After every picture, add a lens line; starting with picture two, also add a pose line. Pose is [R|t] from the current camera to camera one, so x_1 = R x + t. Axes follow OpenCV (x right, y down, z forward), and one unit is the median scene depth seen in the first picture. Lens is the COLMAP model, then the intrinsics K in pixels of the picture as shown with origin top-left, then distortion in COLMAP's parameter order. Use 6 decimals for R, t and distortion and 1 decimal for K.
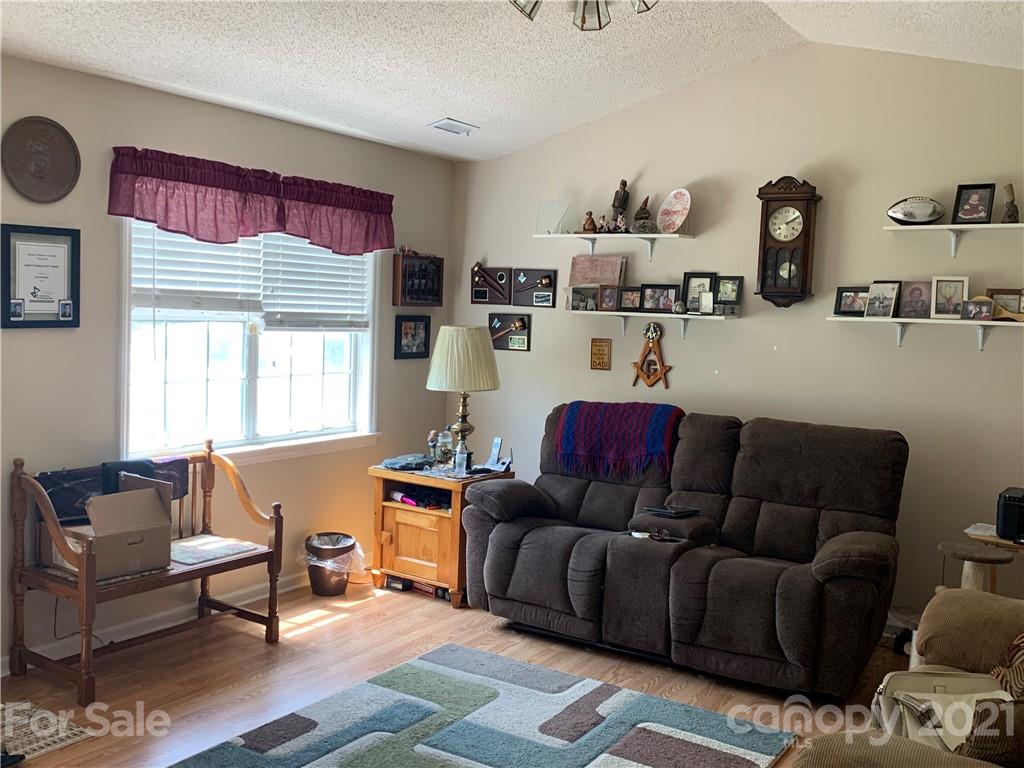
lens RADIAL K [[988.3, 0, 514.3], [0, 988.3, 379.5], [0, 0, 1]] dist [0.009465, 0.000000]
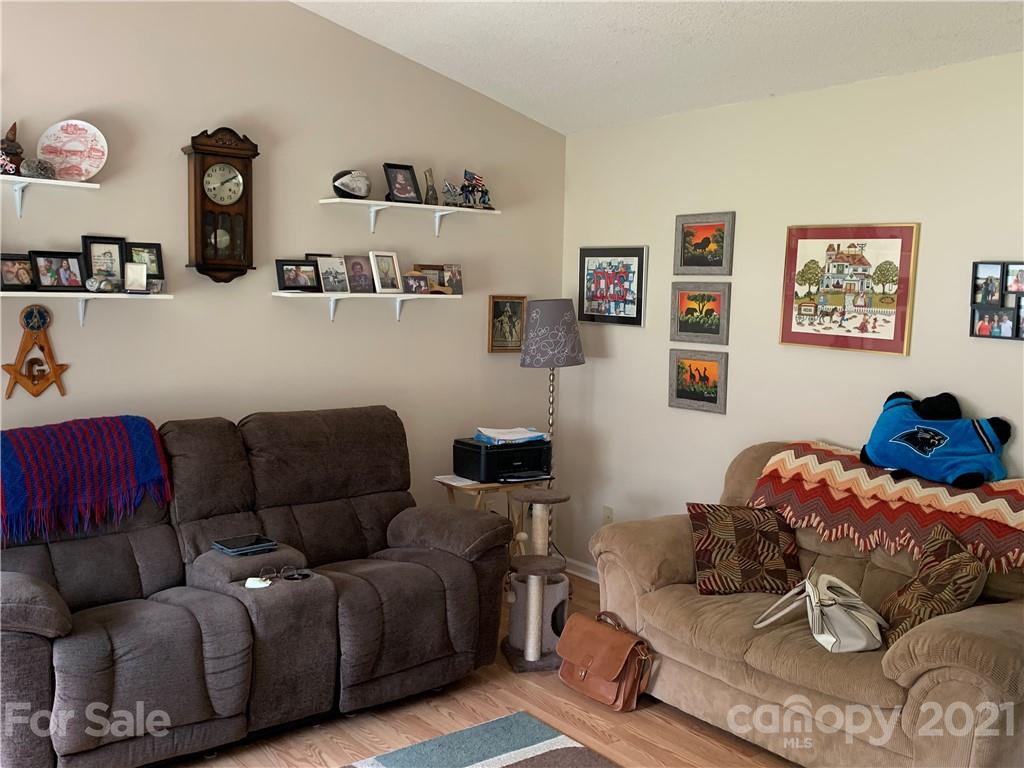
lens RADIAL K [[988.3, 0, 513.9], [0, 988.3, 390.0], [0, 0, 1]] dist [0.009465, 0.000000]
pose [[0.312854, -0.123910, 0.941684, -0.467073], [0.059039, 0.992074, 0.110926, -0.061089], [-0.947965, 0.020893, 0.317689, 0.495256]]
